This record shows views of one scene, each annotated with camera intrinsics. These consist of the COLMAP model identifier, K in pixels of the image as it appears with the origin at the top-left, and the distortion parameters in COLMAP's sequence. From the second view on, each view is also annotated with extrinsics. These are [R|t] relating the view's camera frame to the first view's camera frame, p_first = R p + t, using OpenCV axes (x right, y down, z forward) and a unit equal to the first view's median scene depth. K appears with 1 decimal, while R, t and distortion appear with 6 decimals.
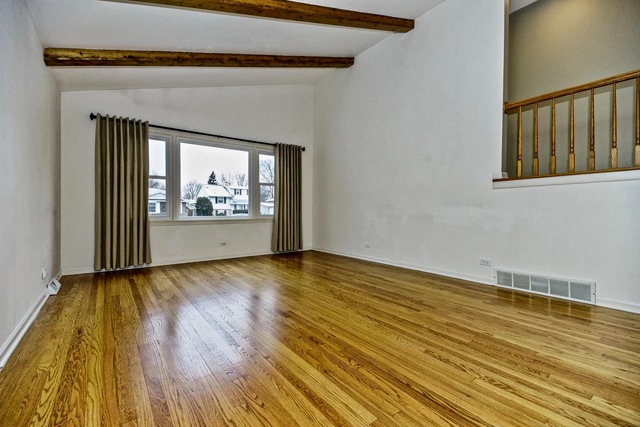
lens RADIAL K [[278.4, 0, 313.4], [0, 278.4, 210.2], [0, 0, 1]] dist [0.034175, -0.001074]
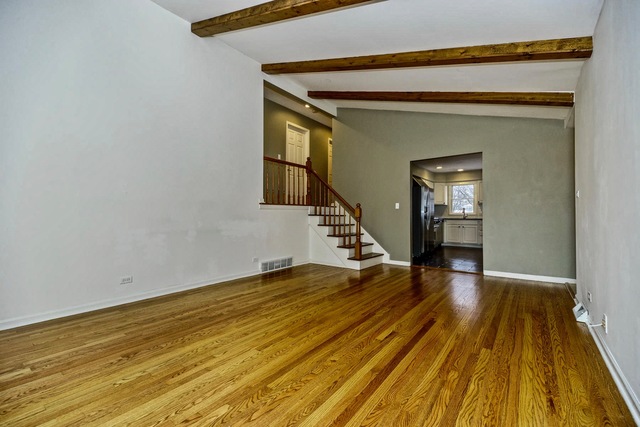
lens RADIAL K [[278.4, 0, 317.0], [0, 278.4, 214.8], [0, 0, 1]] dist [0.034175, -0.001074]
pose [[-0.278936, 0.009035, 0.960267, -0.903437], [0.000867, 0.999958, -0.009156, -0.032455], [-0.960309, -0.001722, -0.278932, 1.182275]]
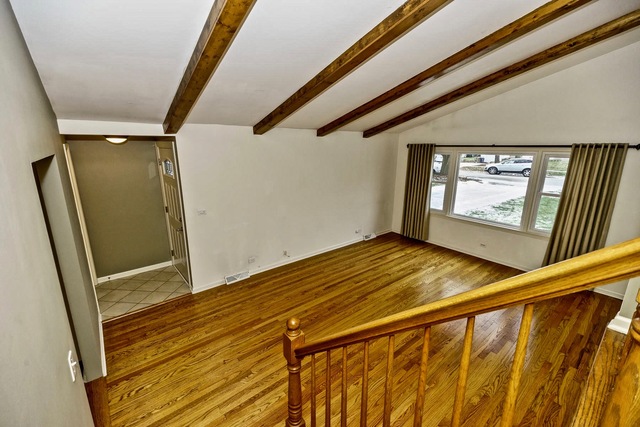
lens RADIAL K [[278.4, 0, 317.9], [0, 278.4, 212.3], [0, 0, 1]] dist [0.034175, -0.001074]
pose [[0.052480, 0.247632, -0.967432, 1.109246], [-0.006706, 0.968832, 0.247627, -0.444690], [0.998599, -0.006508, 0.052505, 0.485530]]
